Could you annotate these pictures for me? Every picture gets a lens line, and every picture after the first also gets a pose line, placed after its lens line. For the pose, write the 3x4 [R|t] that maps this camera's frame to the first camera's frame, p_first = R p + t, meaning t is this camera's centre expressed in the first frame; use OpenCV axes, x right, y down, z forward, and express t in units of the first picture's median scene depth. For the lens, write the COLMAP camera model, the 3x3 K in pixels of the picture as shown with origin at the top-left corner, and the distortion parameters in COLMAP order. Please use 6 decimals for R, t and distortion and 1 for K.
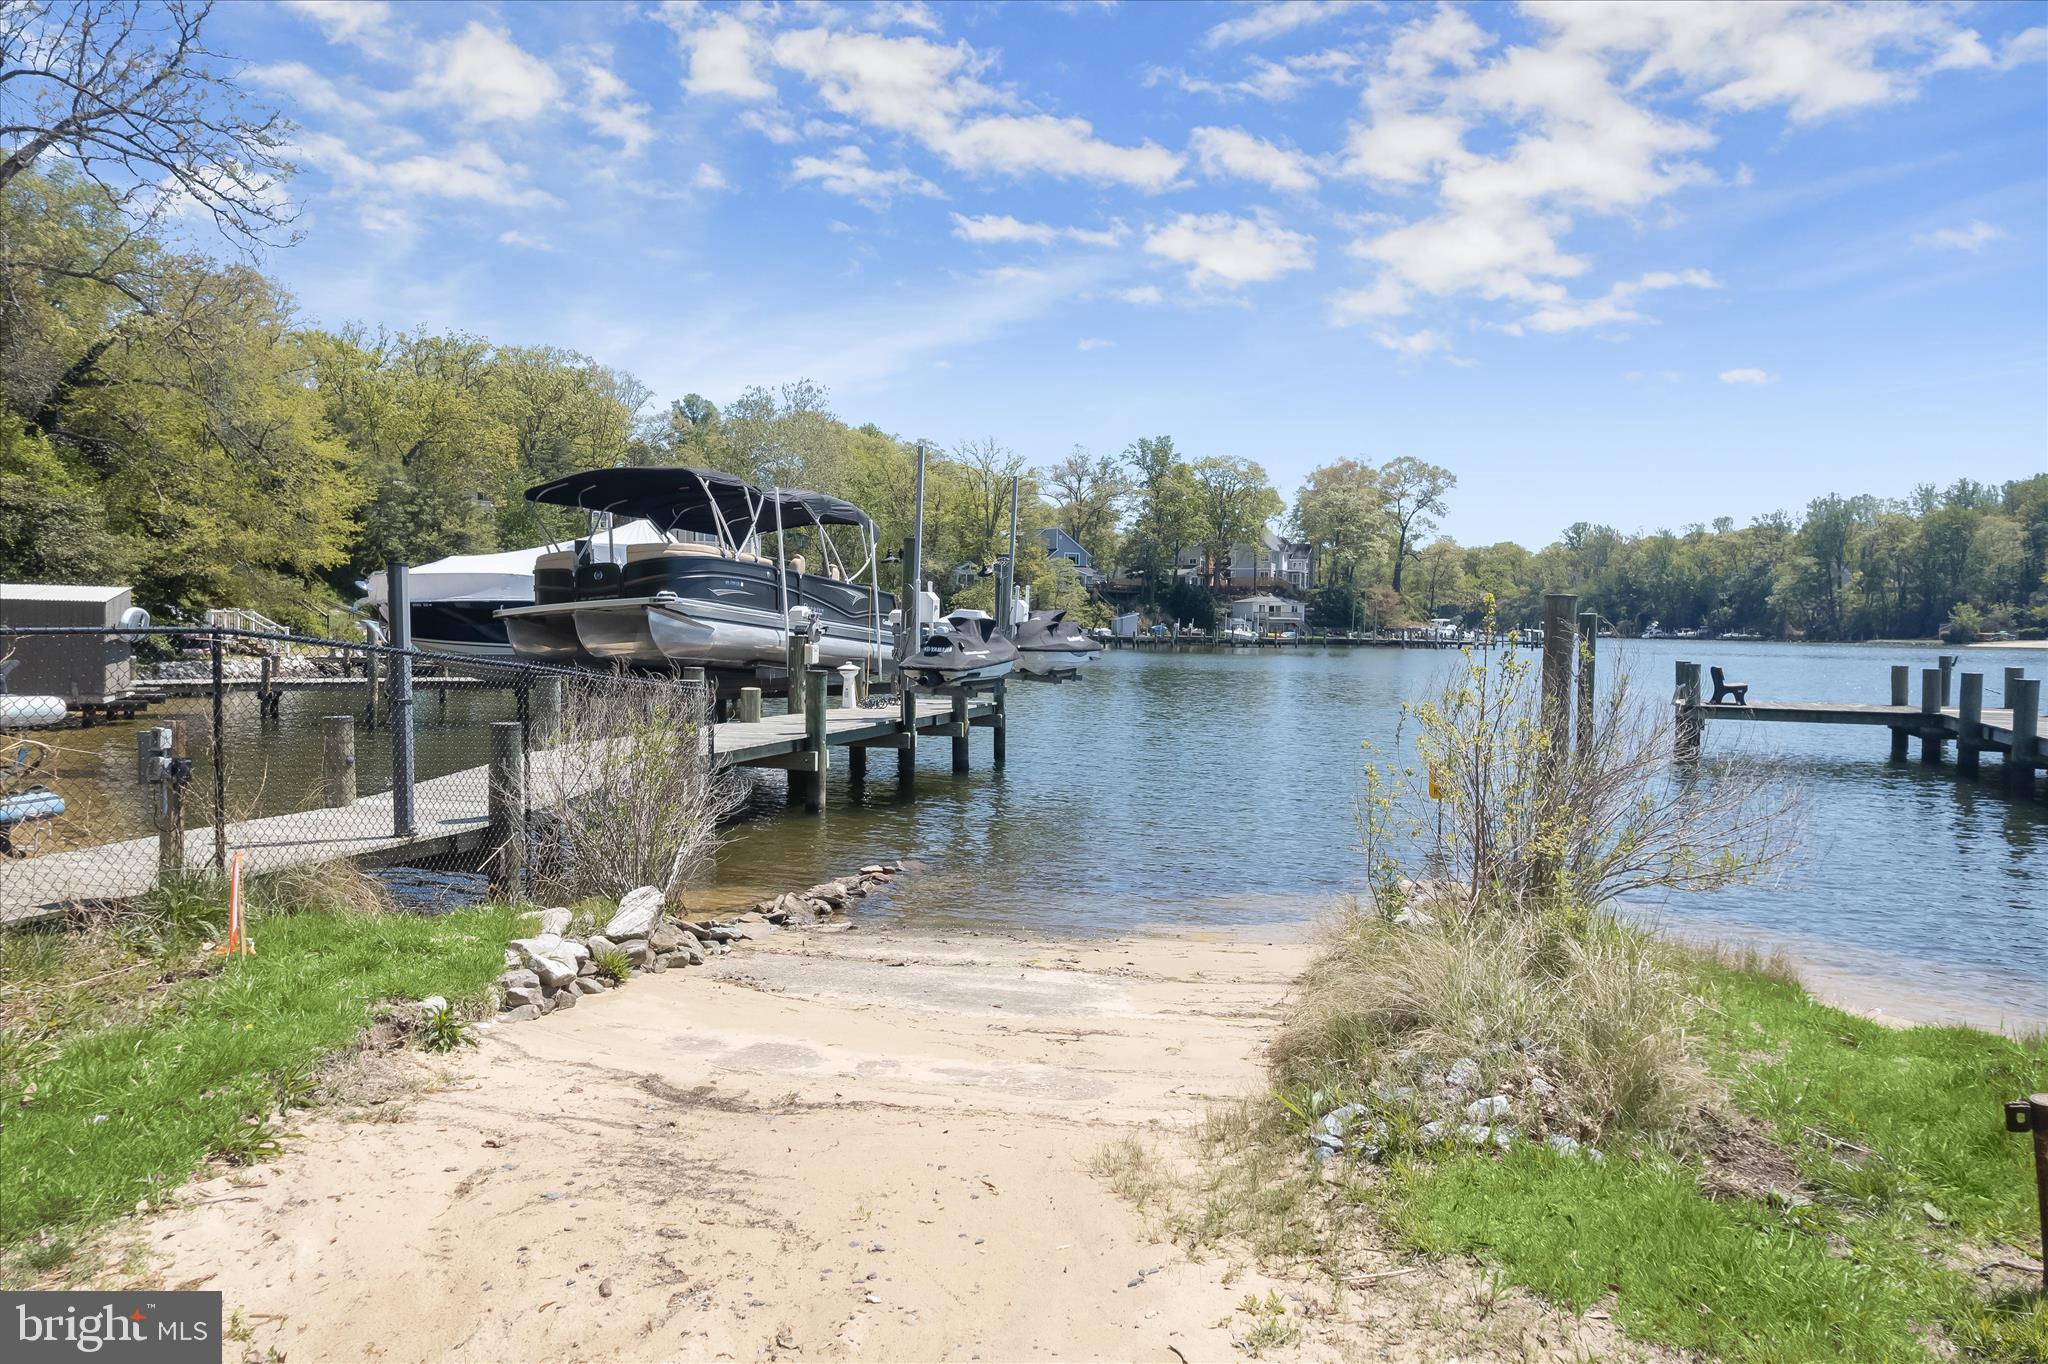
lens RADIAL K [[1395.5, 0, 1024.1], [0, 1395.5, 673.5], [0, 0, 1]] dist [-0.036528, 0.005365]
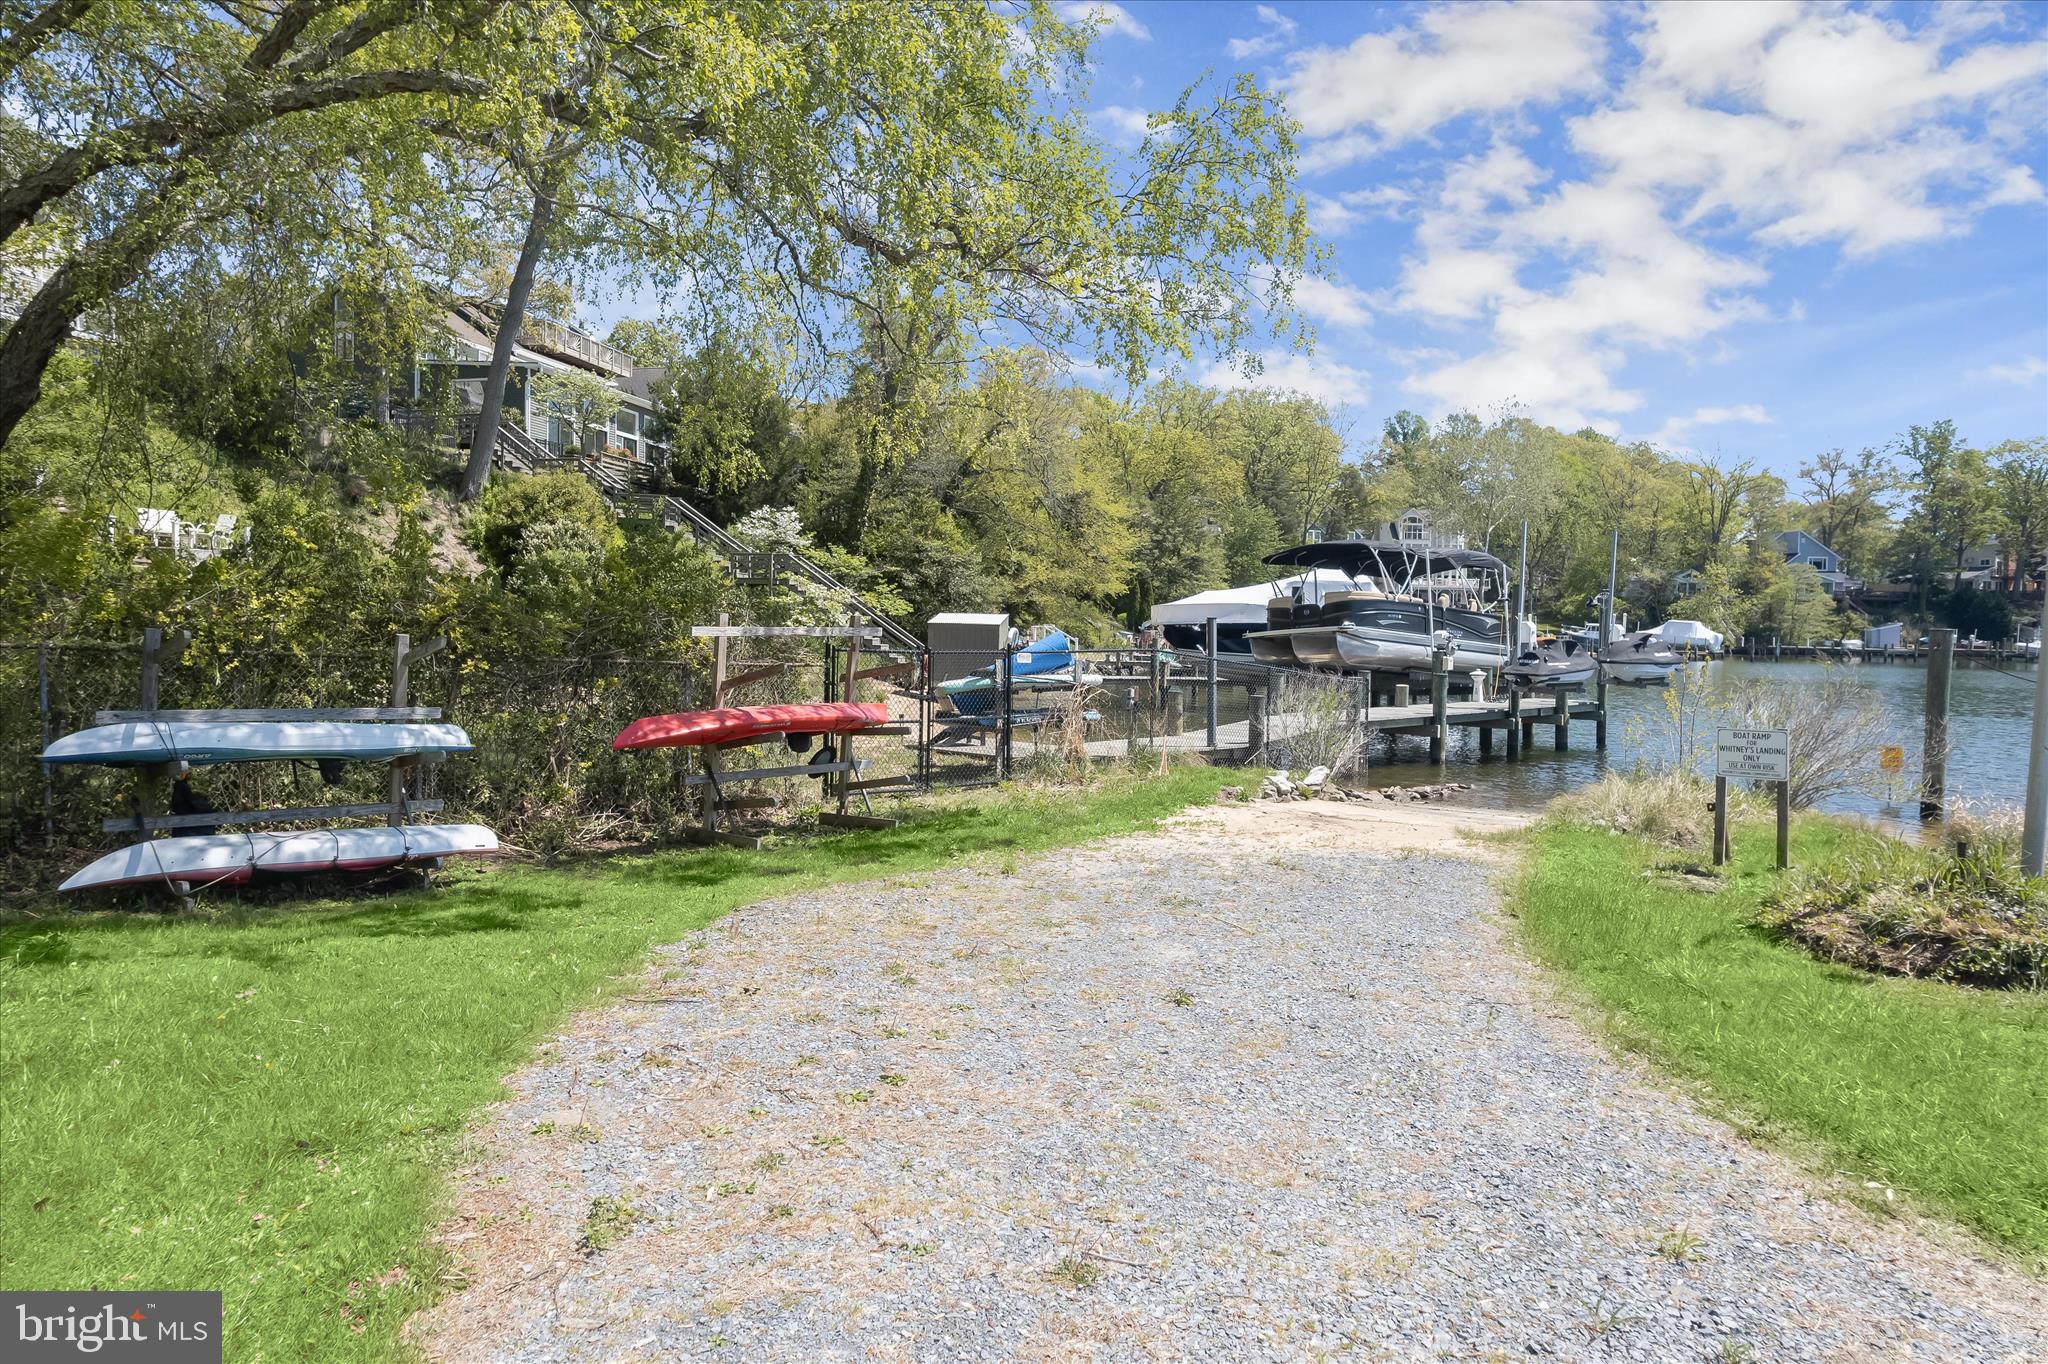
lens RADIAL K [[1395.5, 0, 1023.4], [0, 1395.5, 676.8], [0, 0, 1]] dist [-0.036528, 0.005365]
pose [[0.877384, 0.017246, -0.479479, 0.090761], [-0.019022, 0.999818, 0.001154, 0.003903], [0.479412, 0.008108, 0.877552, -0.286372]]
